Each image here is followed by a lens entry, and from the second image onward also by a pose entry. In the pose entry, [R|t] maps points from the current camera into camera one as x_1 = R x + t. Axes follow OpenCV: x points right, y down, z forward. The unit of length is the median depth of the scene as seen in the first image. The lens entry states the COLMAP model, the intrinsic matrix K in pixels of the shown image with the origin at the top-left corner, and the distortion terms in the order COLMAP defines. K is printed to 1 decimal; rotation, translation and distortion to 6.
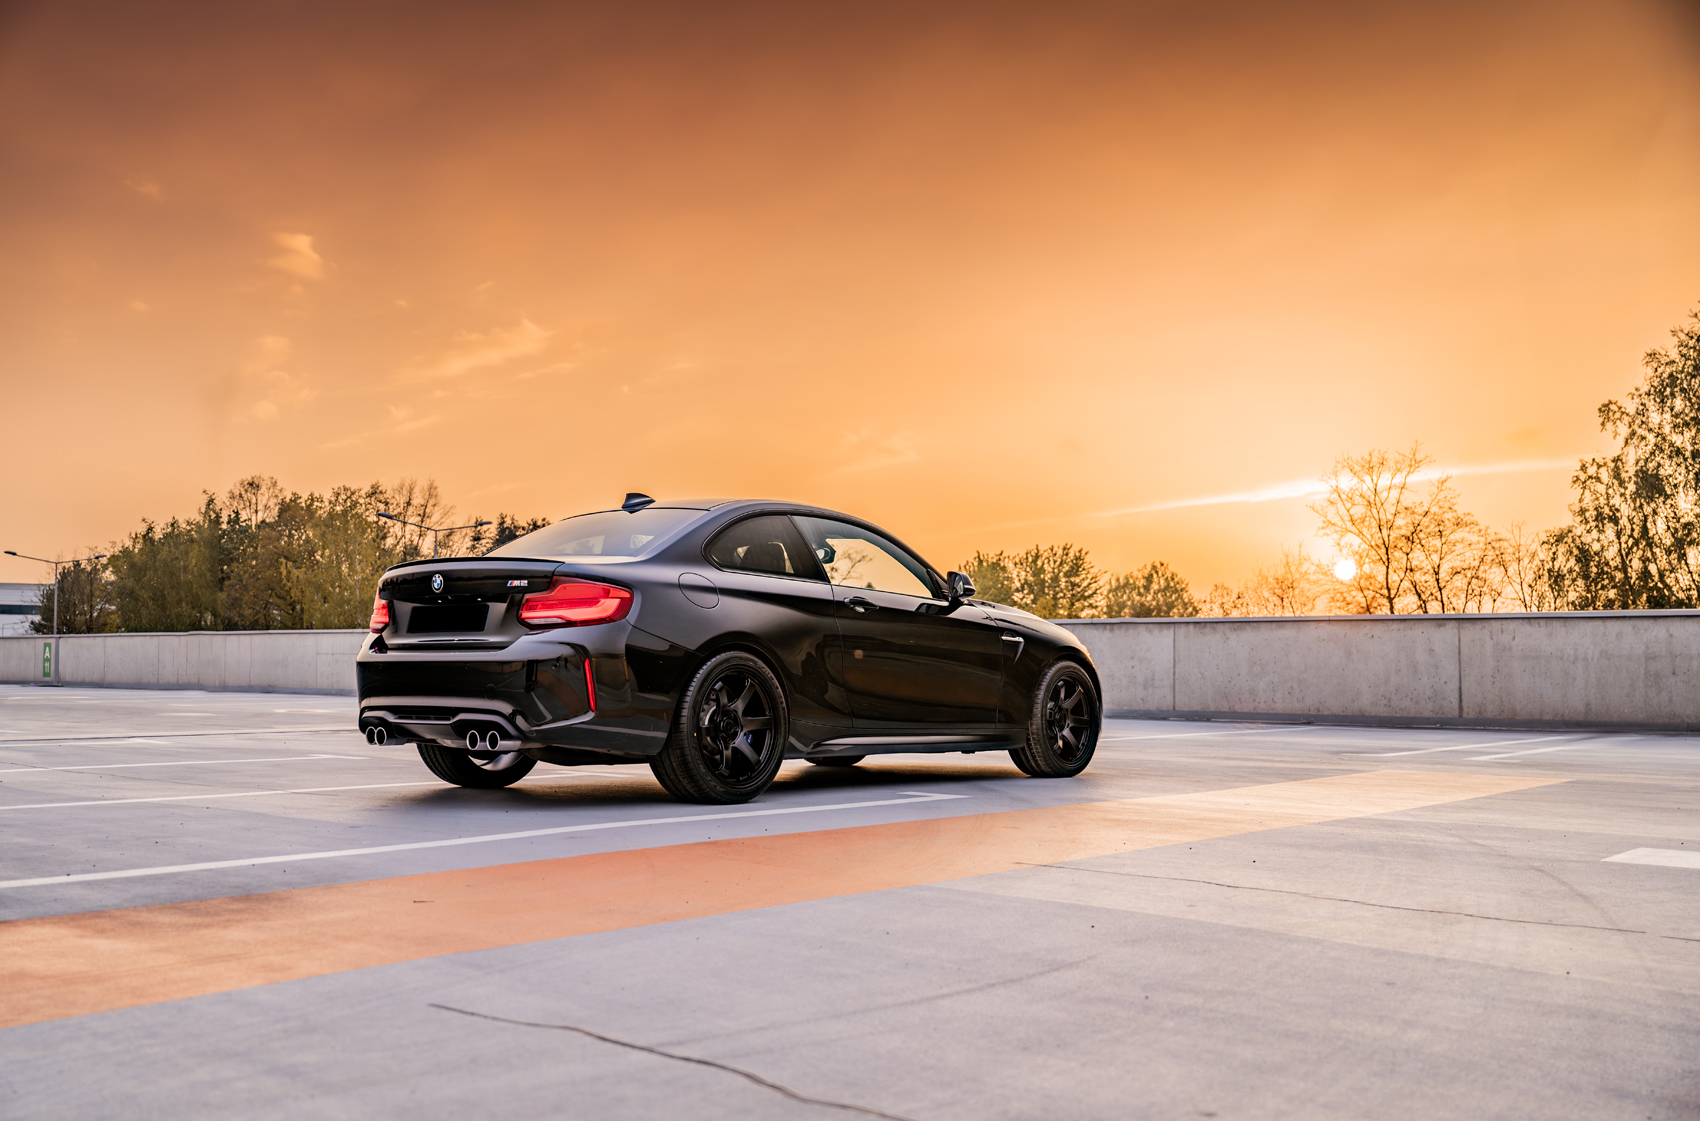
lens RADIAL K [[1576.1, 0, 853.2], [0, 1576.1, 569.9], [0, 0, 1]] dist [-0.007416, 0.000000]
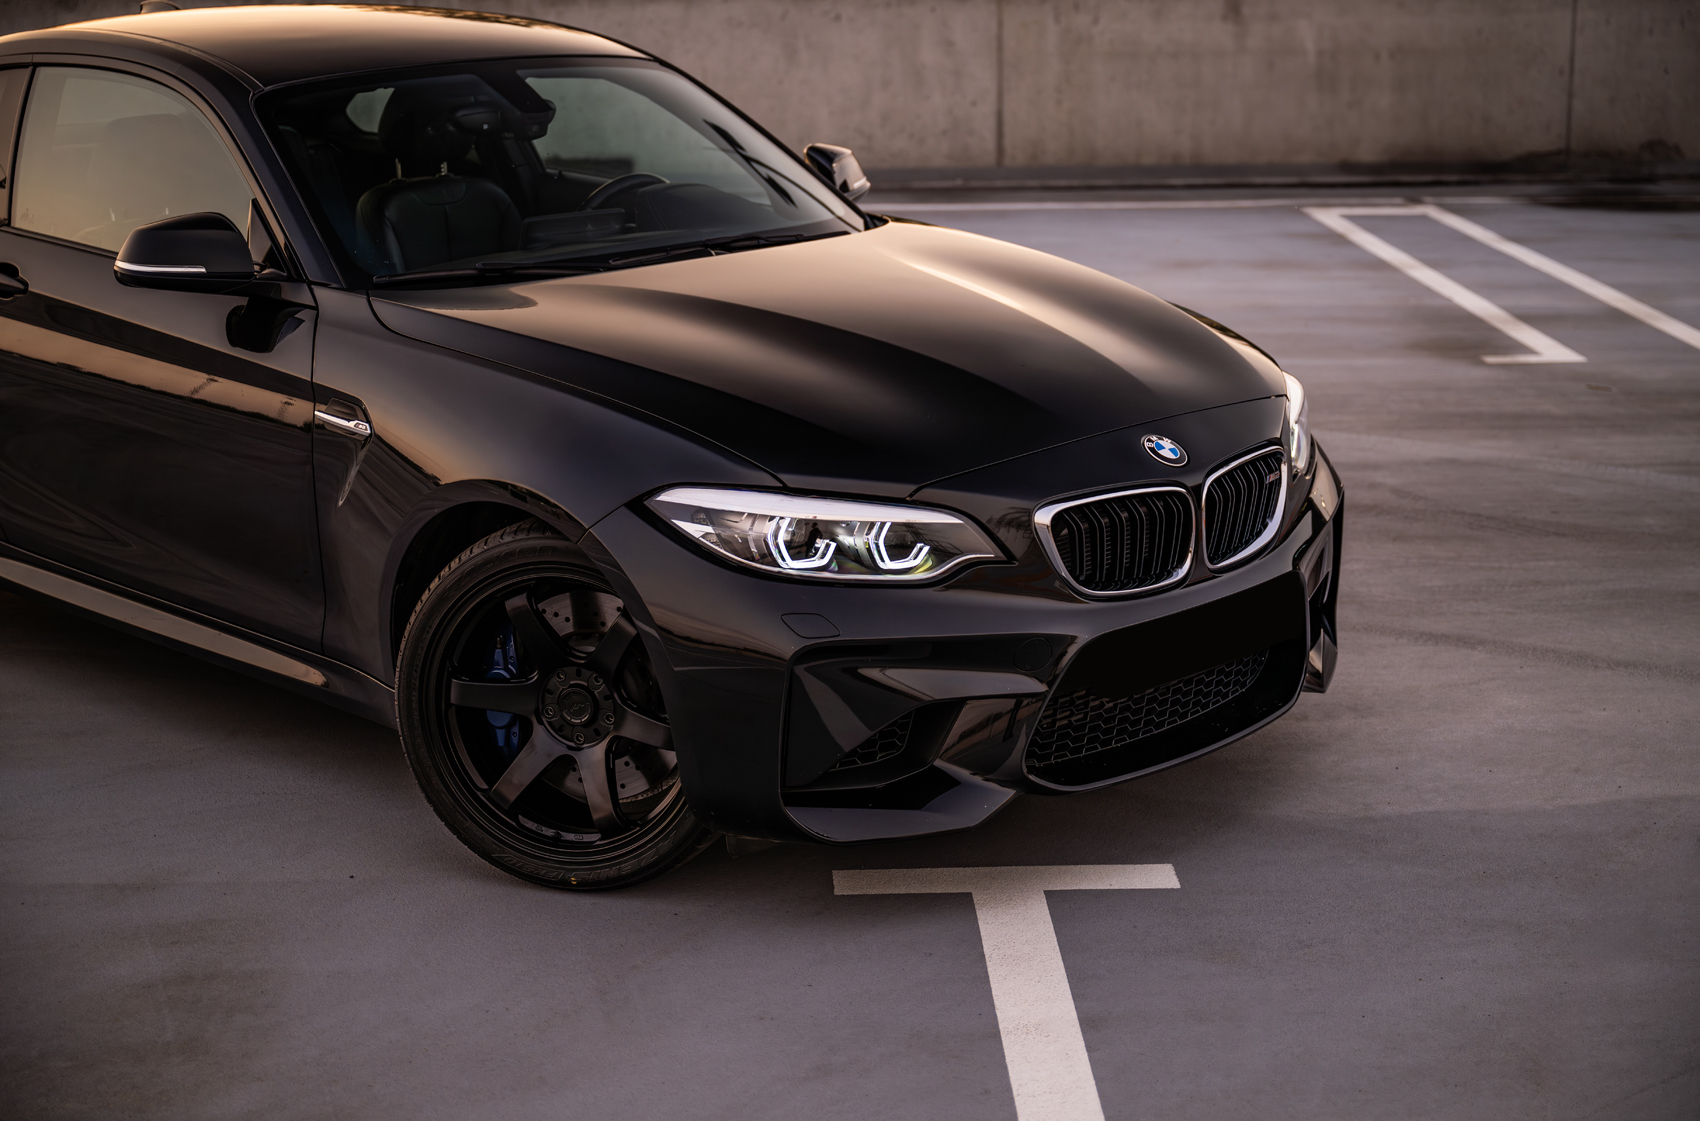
lens RADIAL K [[2625.2, 0, 835.3], [0, 2625.2, 565.8], [0, 0, 1]] dist [-0.141266, 0.000000]
pose [[0.747473, -0.175901, 0.640580, -0.265902], [-0.030658, 0.954143, 0.297778, -0.043107], [-0.663585, -0.242219, 0.707803, 0.359045]]
